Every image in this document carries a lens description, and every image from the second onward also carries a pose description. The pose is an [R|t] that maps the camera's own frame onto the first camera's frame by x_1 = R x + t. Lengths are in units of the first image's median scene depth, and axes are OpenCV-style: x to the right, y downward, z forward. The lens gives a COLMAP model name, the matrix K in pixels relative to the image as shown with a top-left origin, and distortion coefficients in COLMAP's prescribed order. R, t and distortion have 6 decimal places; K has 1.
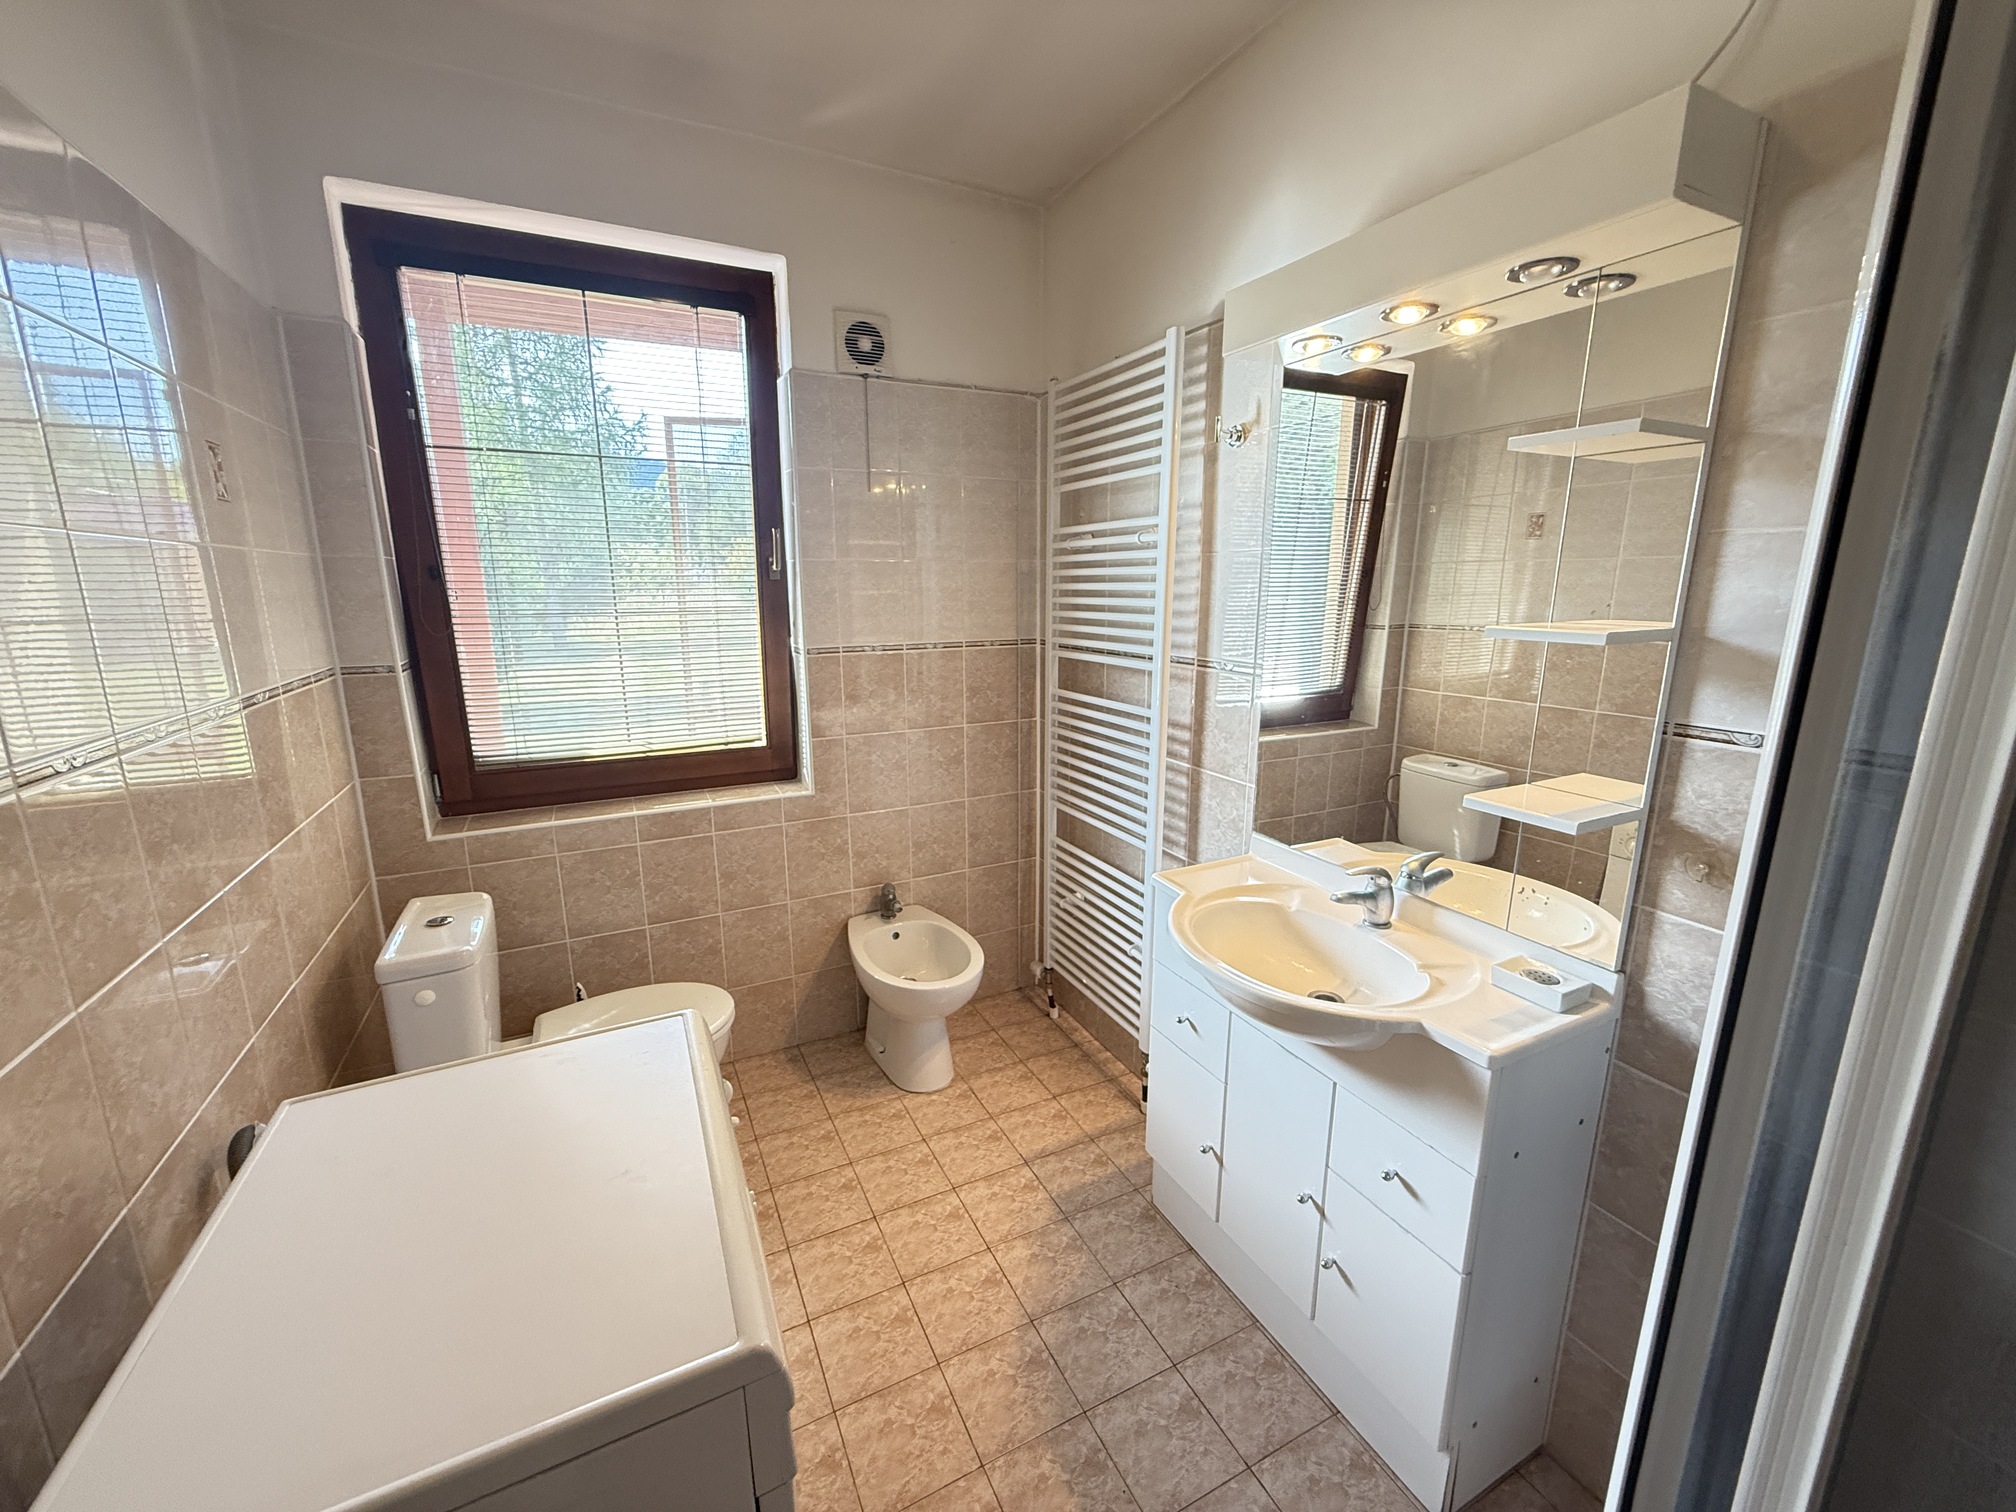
lens RADIAL K [[802.7, 0, 1004.3], [0, 802.7, 752.7], [0, 0, 1]] dist [-0.000644, 0.000331]
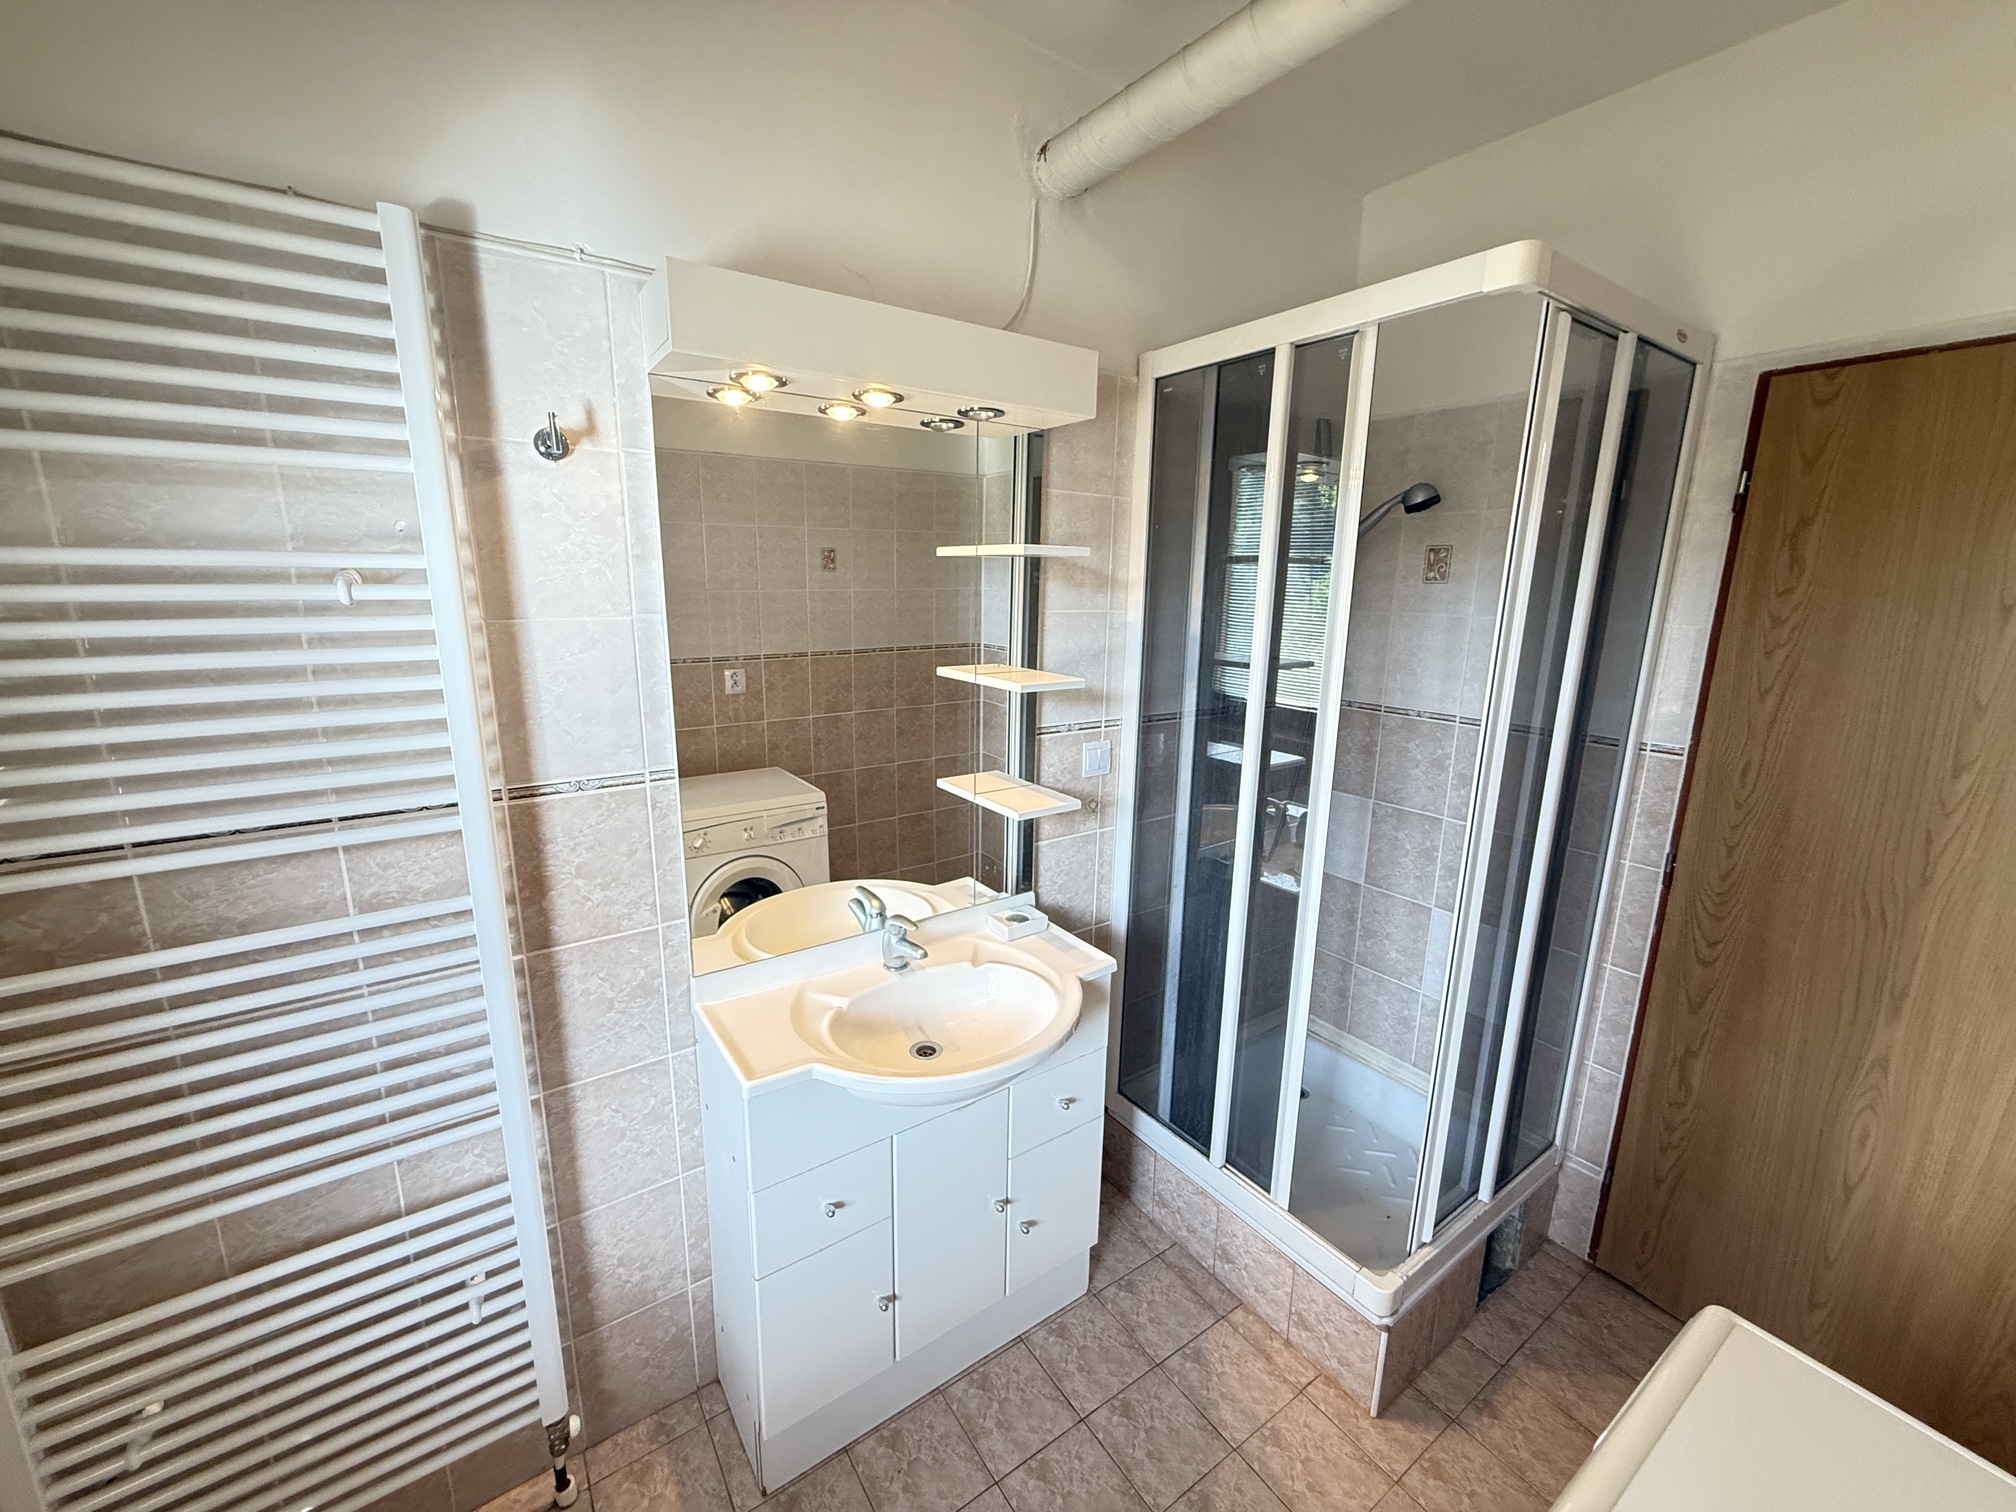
lens RADIAL K [[802.7, 0, 1004.3], [0, 802.7, 752.7], [0, 0, 1]] dist [-0.000644, 0.000331]
pose [[-0.145007, -0.210863, 0.966701, -0.431325], [0.196504, 0.951427, 0.237007, -0.229345], [-0.969721, 0.224328, -0.096528, 0.735048]]
